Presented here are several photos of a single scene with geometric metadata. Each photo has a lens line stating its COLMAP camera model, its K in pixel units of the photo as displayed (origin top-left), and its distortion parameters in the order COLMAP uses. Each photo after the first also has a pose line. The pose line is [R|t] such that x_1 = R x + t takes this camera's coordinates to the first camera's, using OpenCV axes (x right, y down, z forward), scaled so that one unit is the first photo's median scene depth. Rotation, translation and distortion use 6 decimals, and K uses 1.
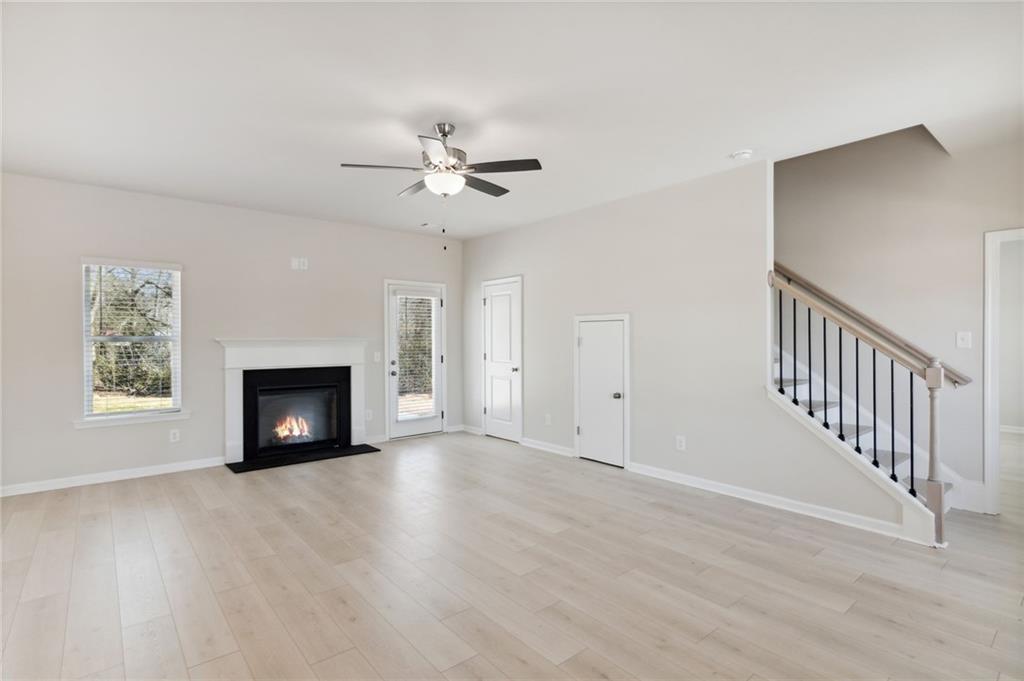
lens RADIAL K [[495.5, 0, 516.3], [0, 495.5, 340.8], [0, 0, 1]] dist [0.000750, -0.000338]
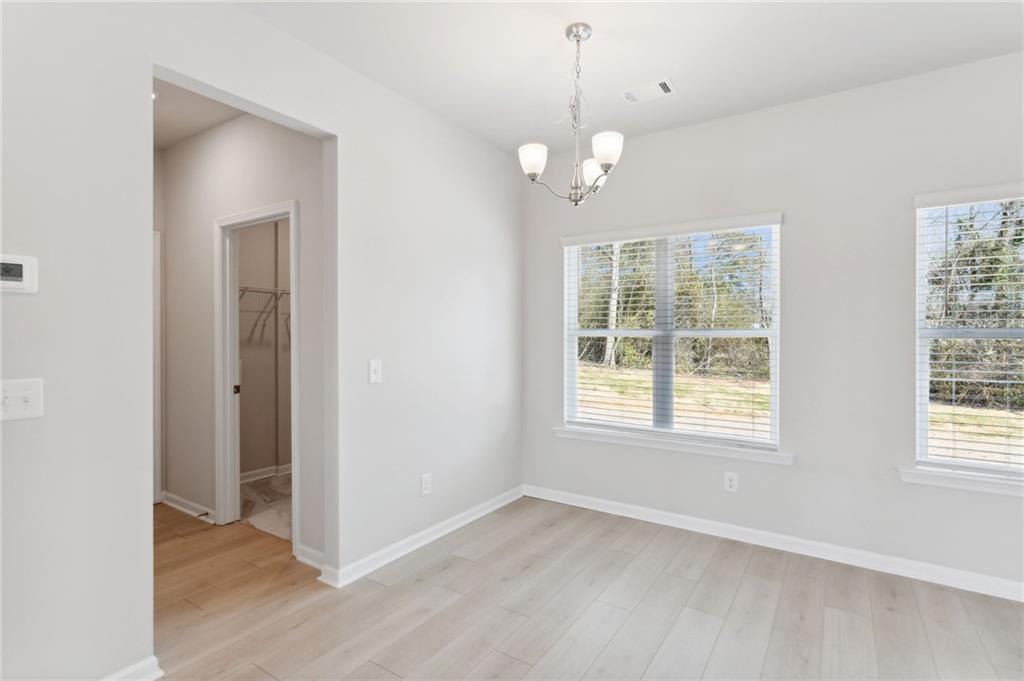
lens RADIAL K [[495.5, 0, 514.8], [0, 495.5, 338.4], [0, 0, 1]] dist [0.000750, -0.000338]
pose [[0.279932, 0.010931, -0.959958, 0.205080], [-0.004391, 0.999939, 0.010105, -0.001193], [0.960010, 0.001386, 0.279963, 0.383573]]
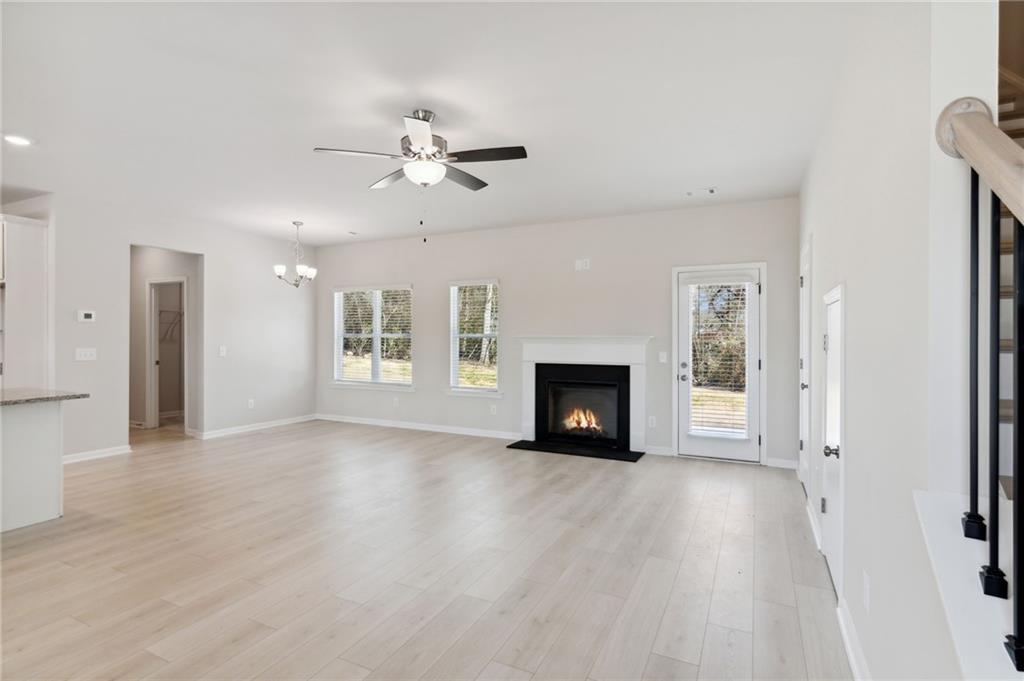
lens RADIAL K [[495.5, 0, 513.5], [0, 495.5, 338.4], [0, 0, 1]] dist [0.000750, -0.000338]
pose [[0.397084, 0.005034, -0.917769, 0.445970], [-0.007051, 0.999972, 0.002434, -0.001025], [0.917755, 0.005505, 0.397108, 0.433342]]
